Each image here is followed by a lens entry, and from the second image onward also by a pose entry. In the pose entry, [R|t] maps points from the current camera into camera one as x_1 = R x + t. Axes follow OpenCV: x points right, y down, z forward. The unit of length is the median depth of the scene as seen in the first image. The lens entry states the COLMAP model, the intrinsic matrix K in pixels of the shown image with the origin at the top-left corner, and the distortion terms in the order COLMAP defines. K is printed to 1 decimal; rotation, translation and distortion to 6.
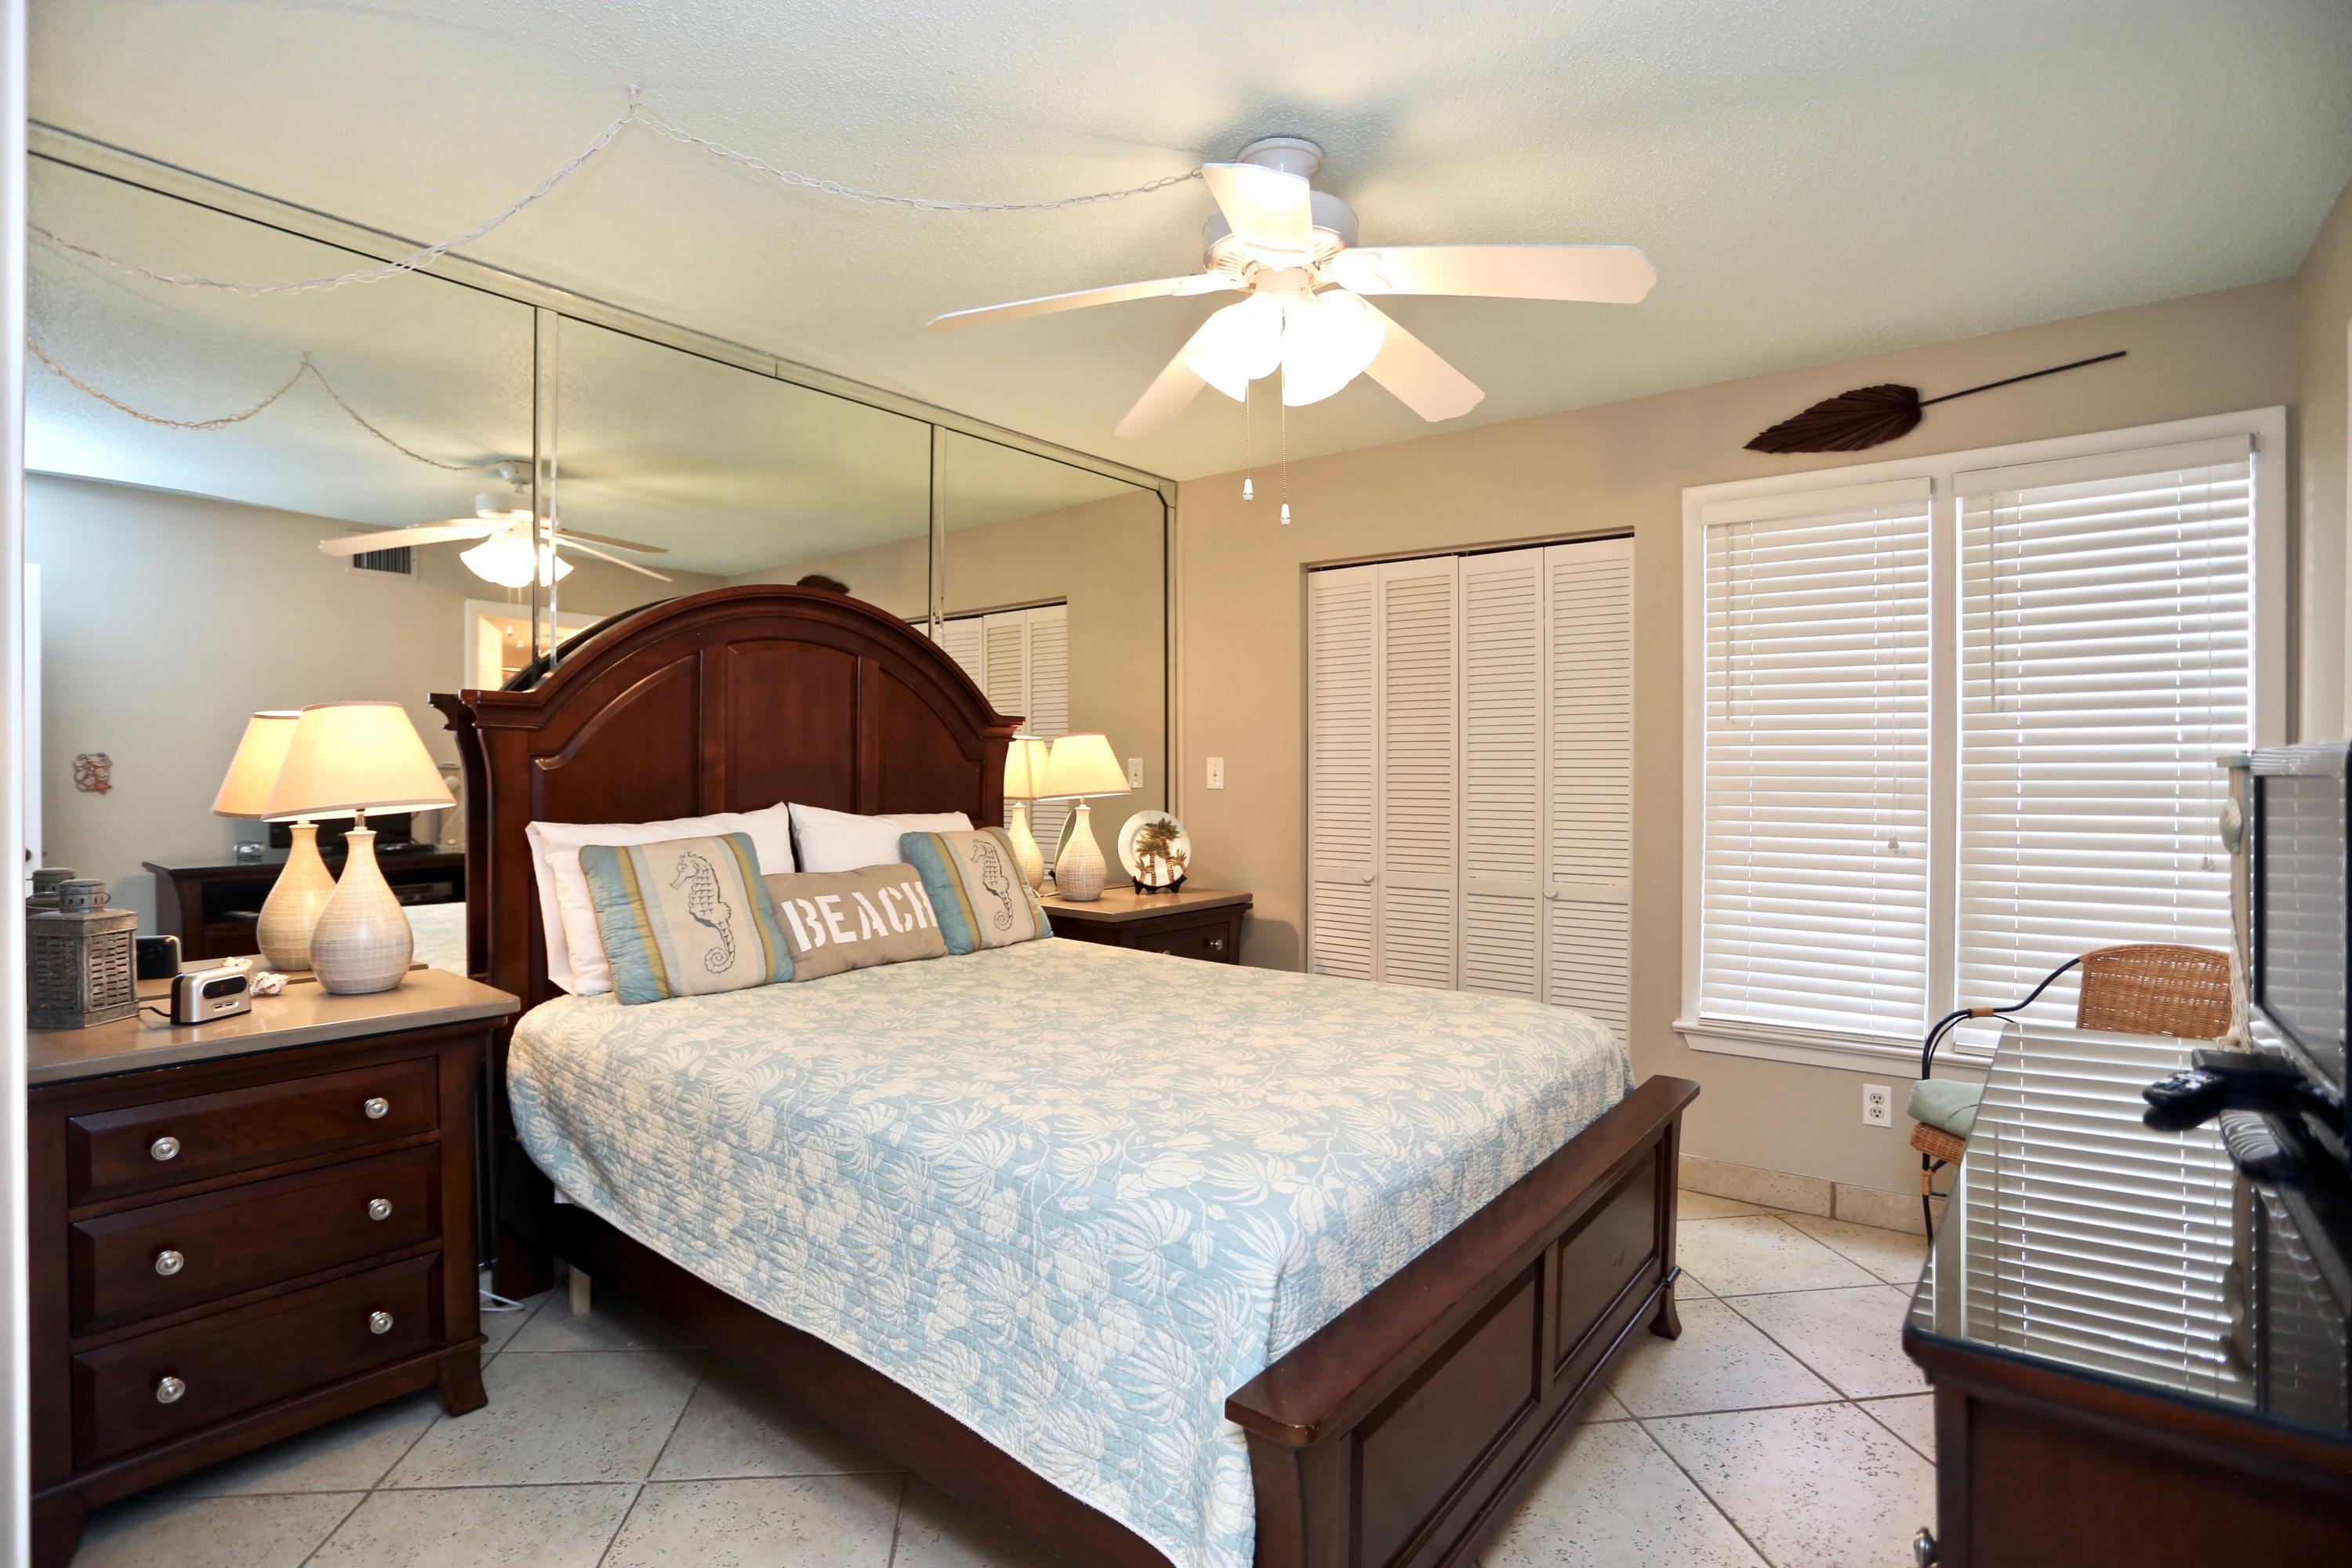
lens RADIAL K [[1151.0, 0, 1170.9], [0, 1151.0, 777.3], [0, 0, 1]] dist [-0.043648, 0.013001]
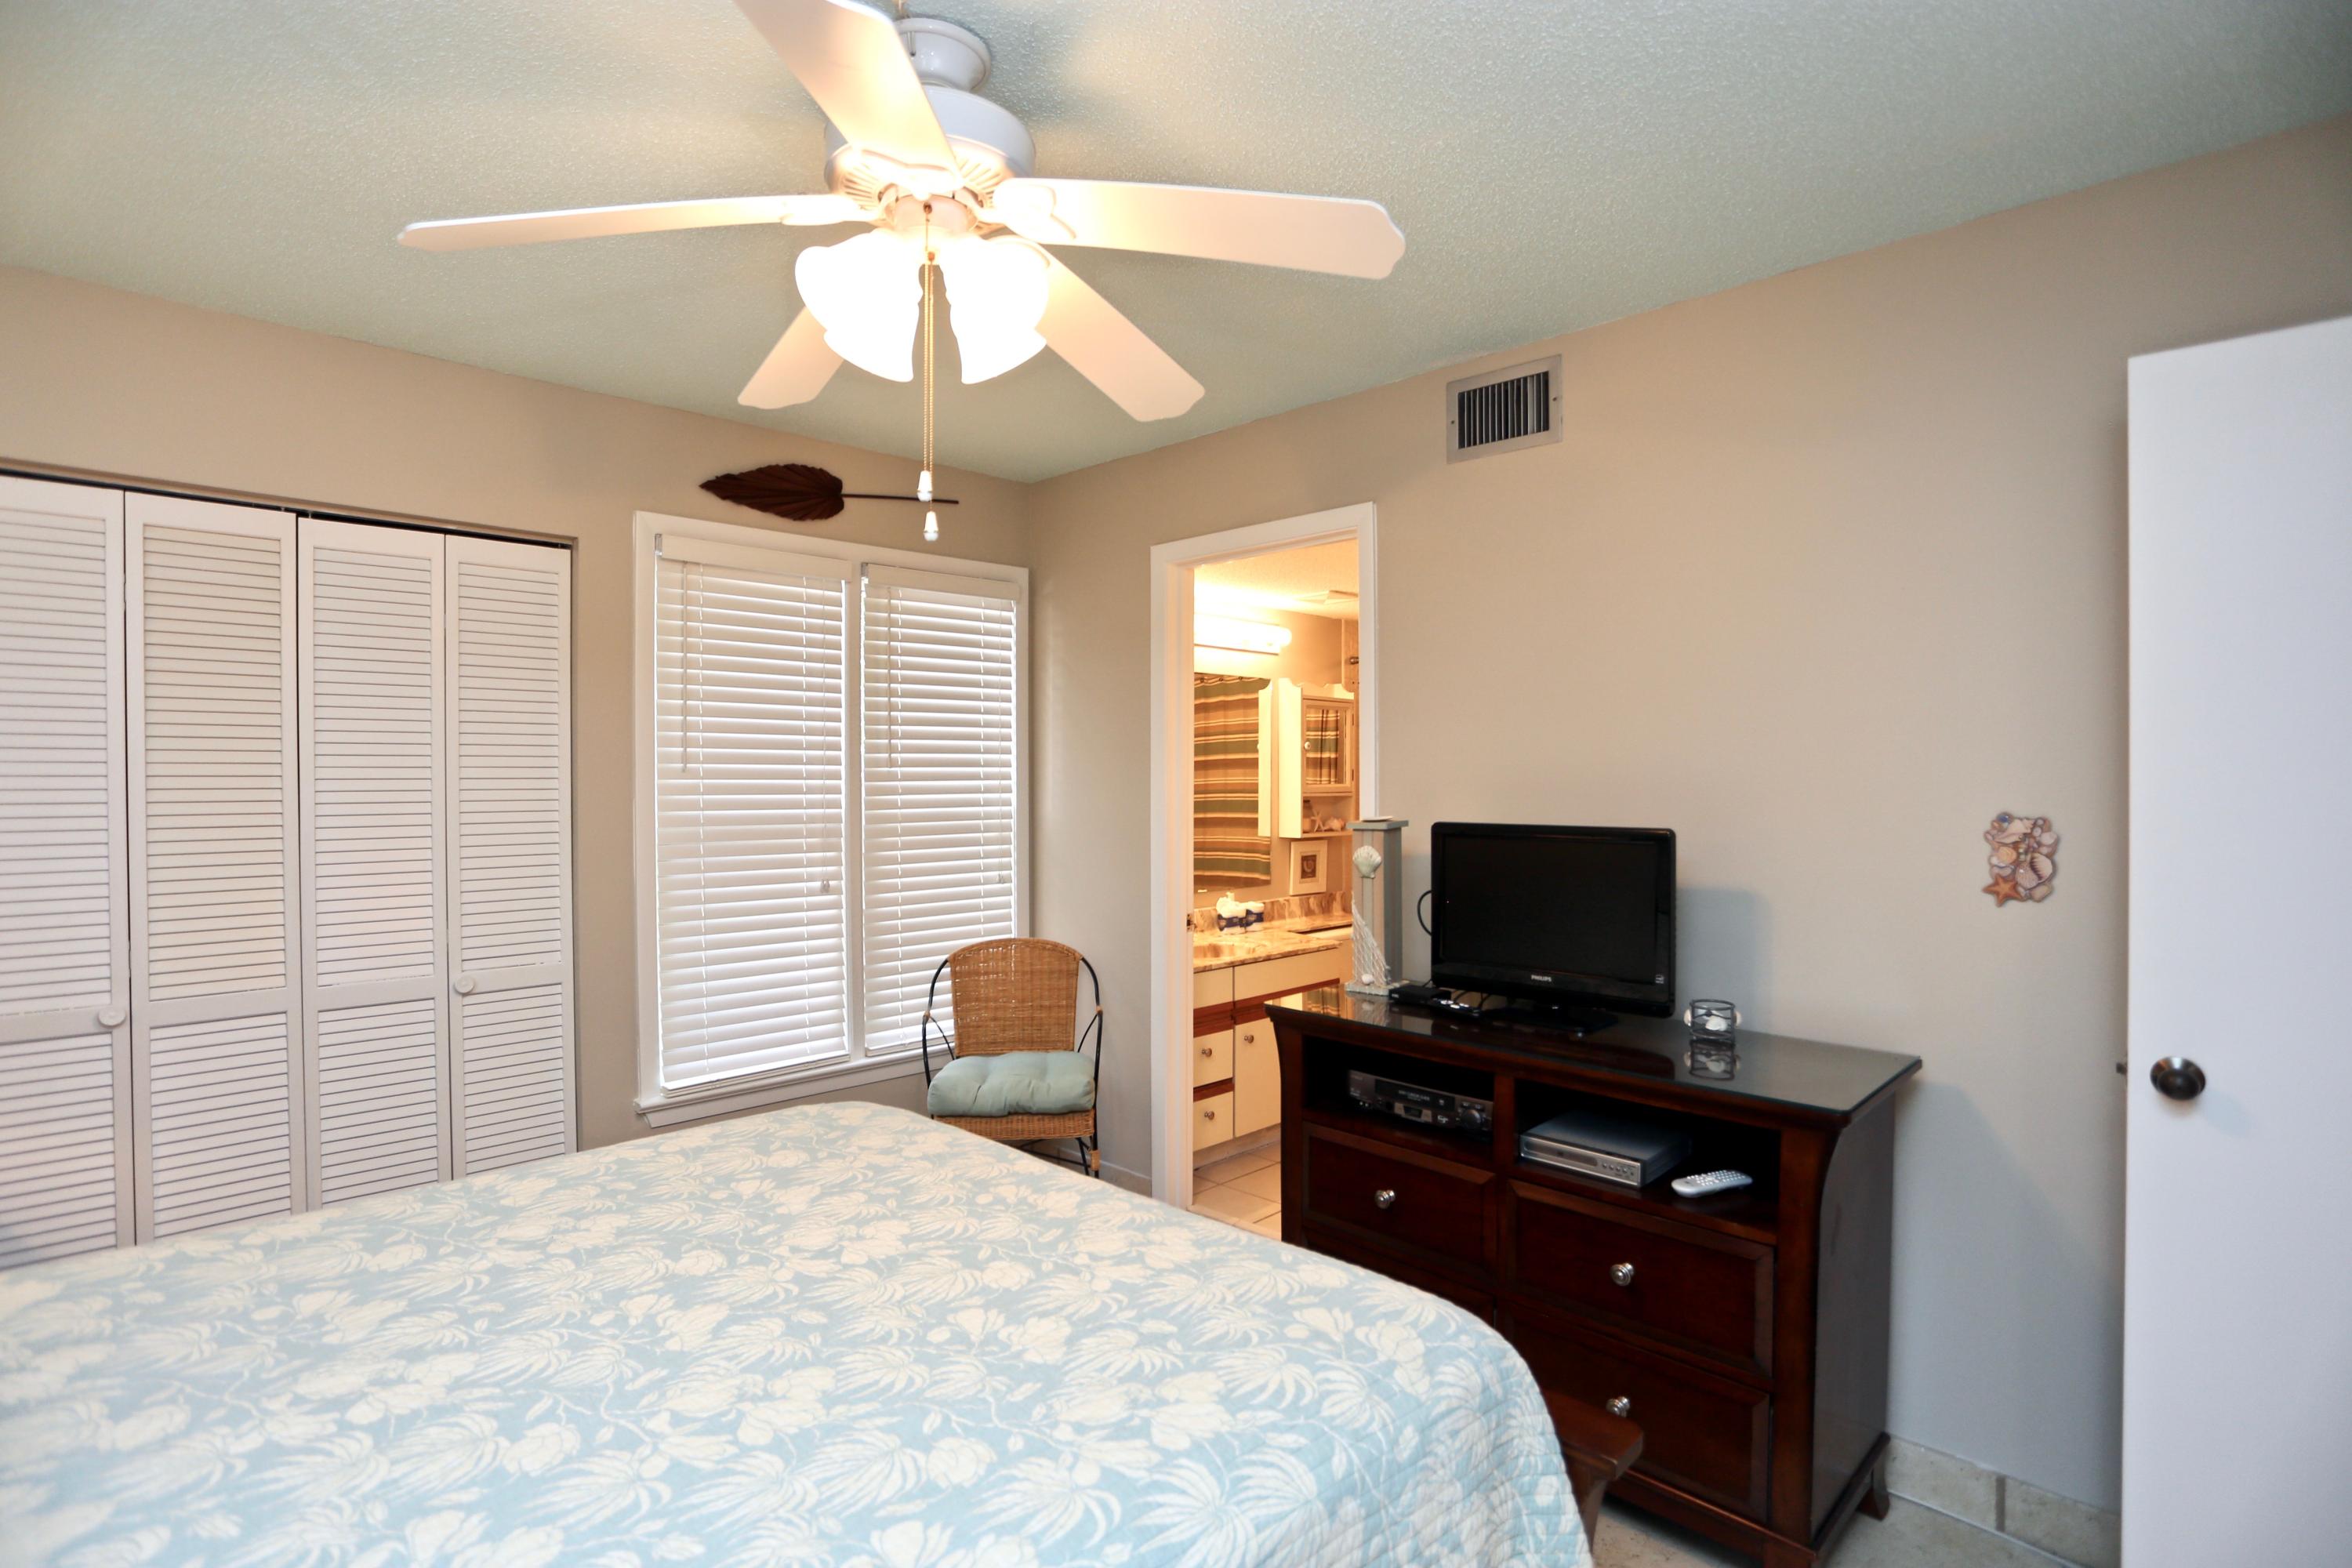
lens RADIAL K [[1151.0, 0, 1167.0], [0, 1151.0, 781.2], [0, 0, 1]] dist [-0.043648, 0.013001]
pose [[0.126860, -0.006822, 0.991897, -0.425508], [0.006520, 0.999960, 0.006044, -0.045321], [-0.991899, 0.005700, 0.126899, 0.511385]]
